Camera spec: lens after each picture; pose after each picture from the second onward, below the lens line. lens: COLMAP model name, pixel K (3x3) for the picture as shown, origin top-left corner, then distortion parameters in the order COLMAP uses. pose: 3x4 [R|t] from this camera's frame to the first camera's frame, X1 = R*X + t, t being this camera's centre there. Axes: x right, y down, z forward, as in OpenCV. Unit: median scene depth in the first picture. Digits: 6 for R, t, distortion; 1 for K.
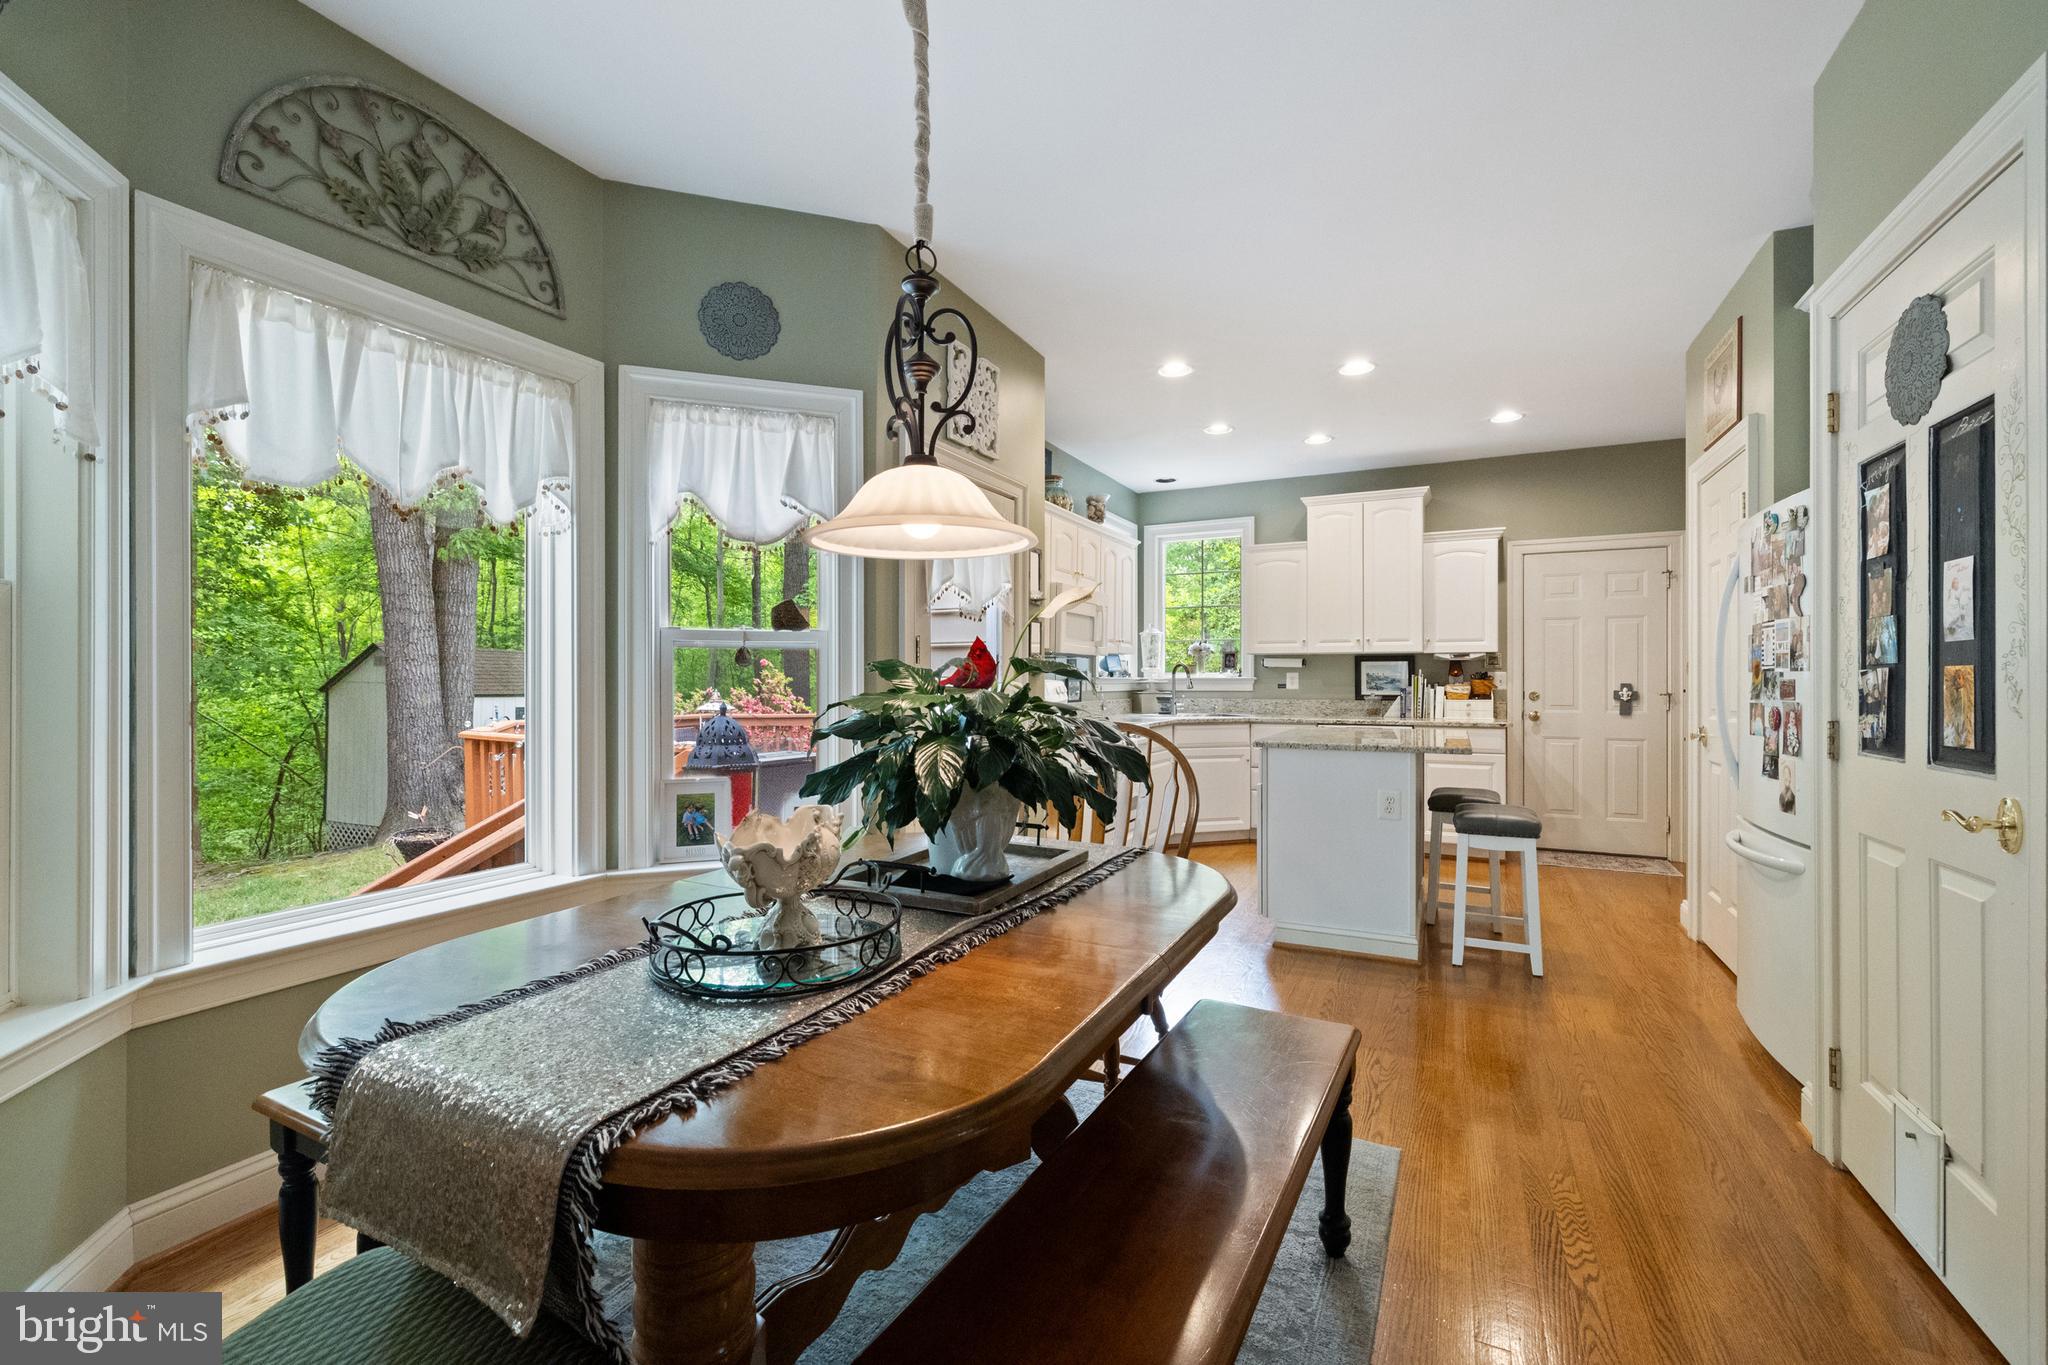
lens RADIAL K [[862.7, 0, 1025.0], [0, 862.7, 686.0], [0, 0, 1]] dist [0.001294, 0.000447]
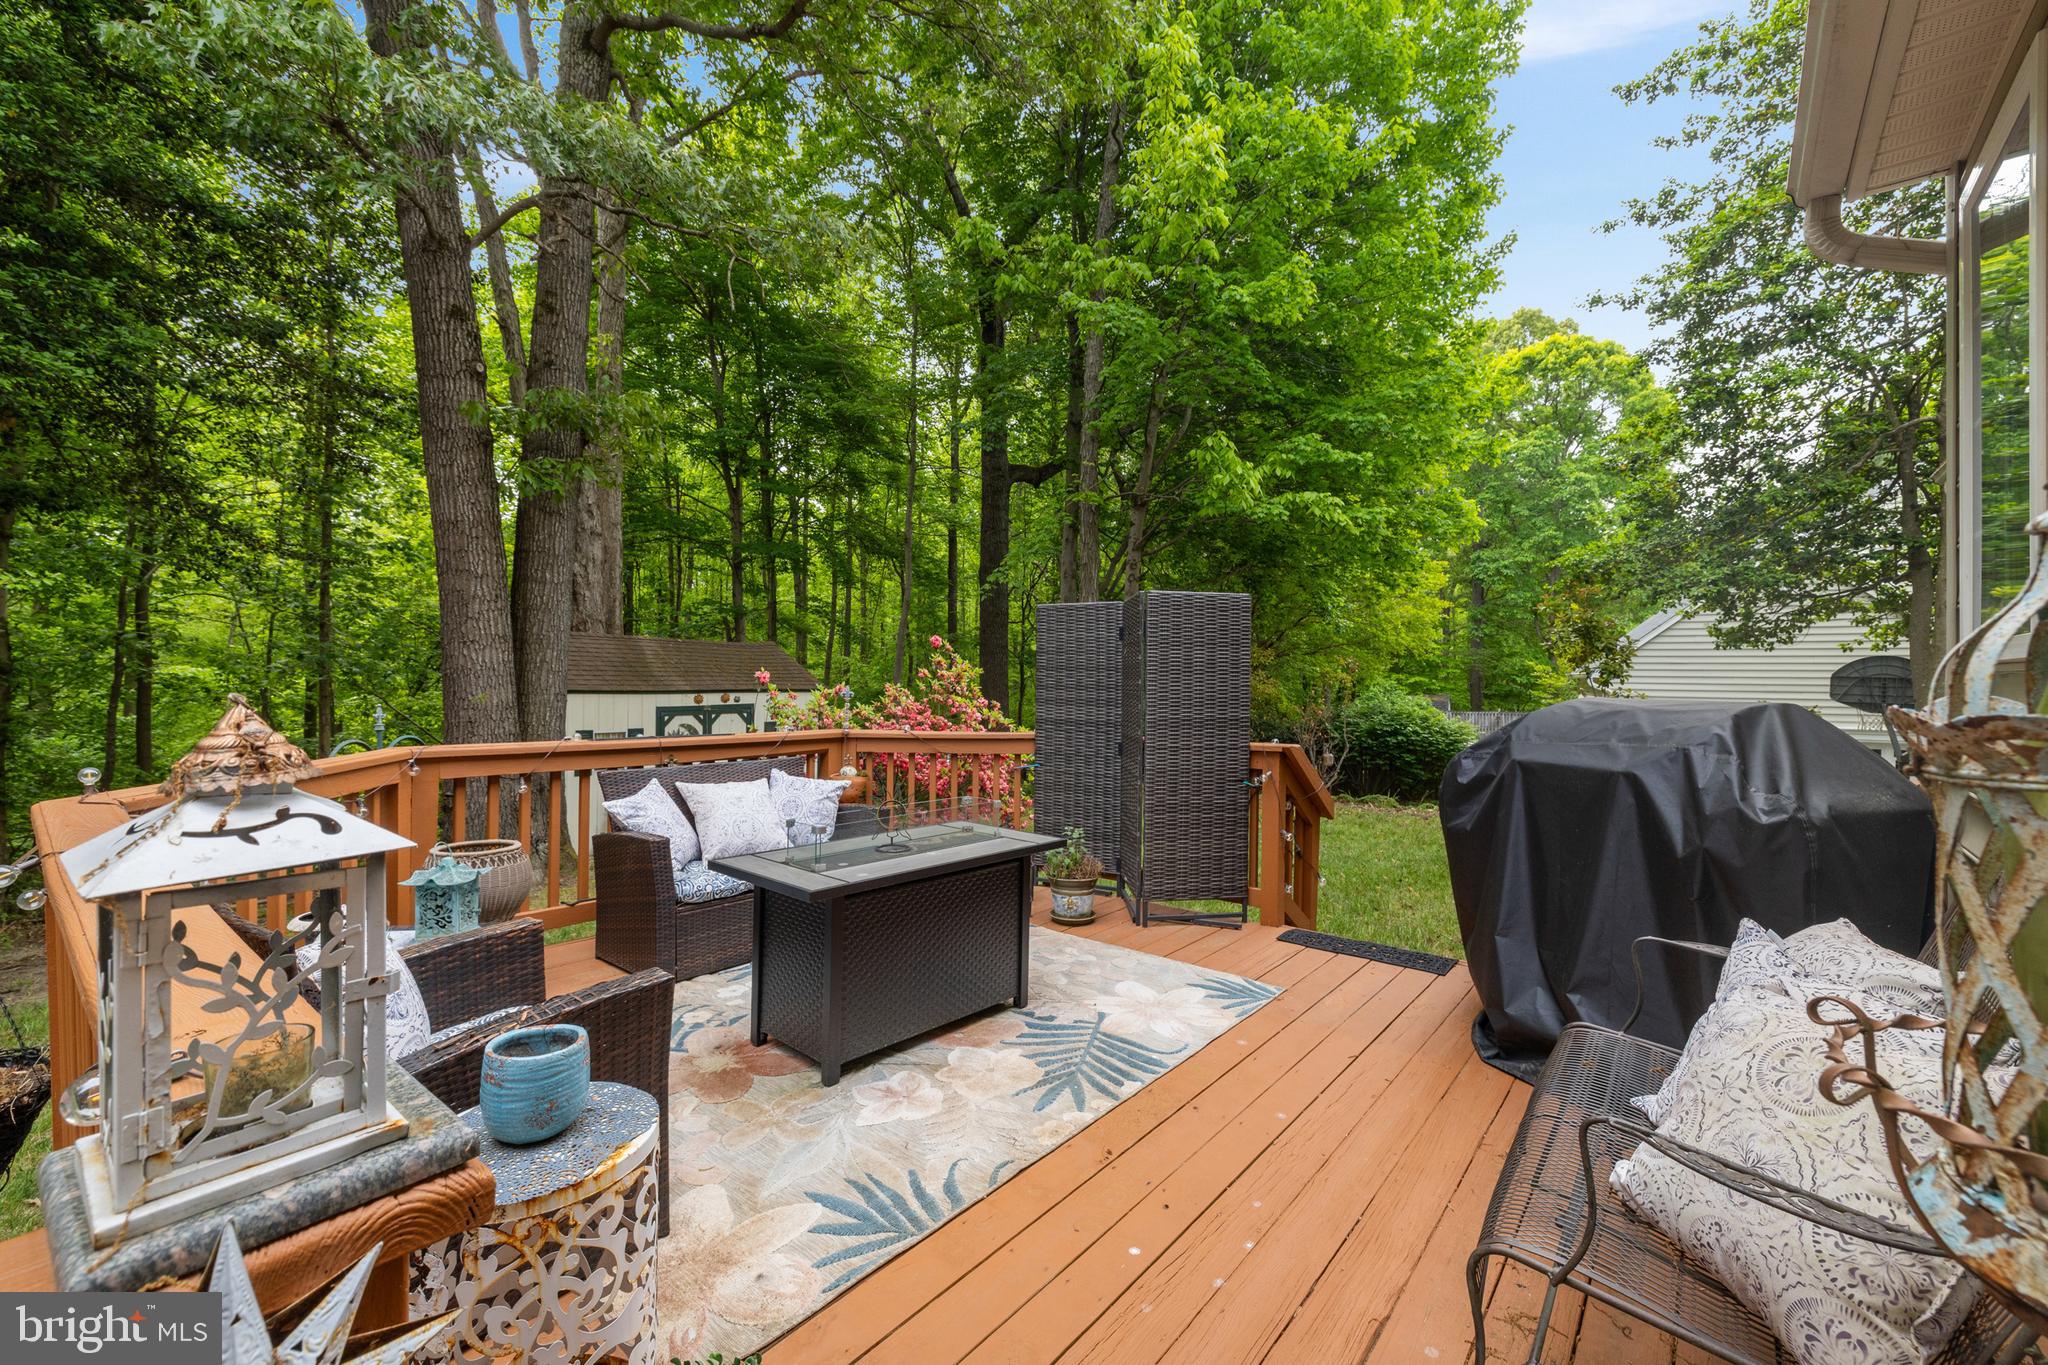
lens RADIAL K [[862.7, 0, 1025.0], [0, 862.7, 686.0], [0, 0, 1]] dist [0.001294, 0.000447]
pose [[0.974267, 0.007907, -0.225257, -0.113751], [-0.008332, 0.999965, -0.000934, 0.003415], [0.225241, 0.002787, 0.974299, 0.450923]]
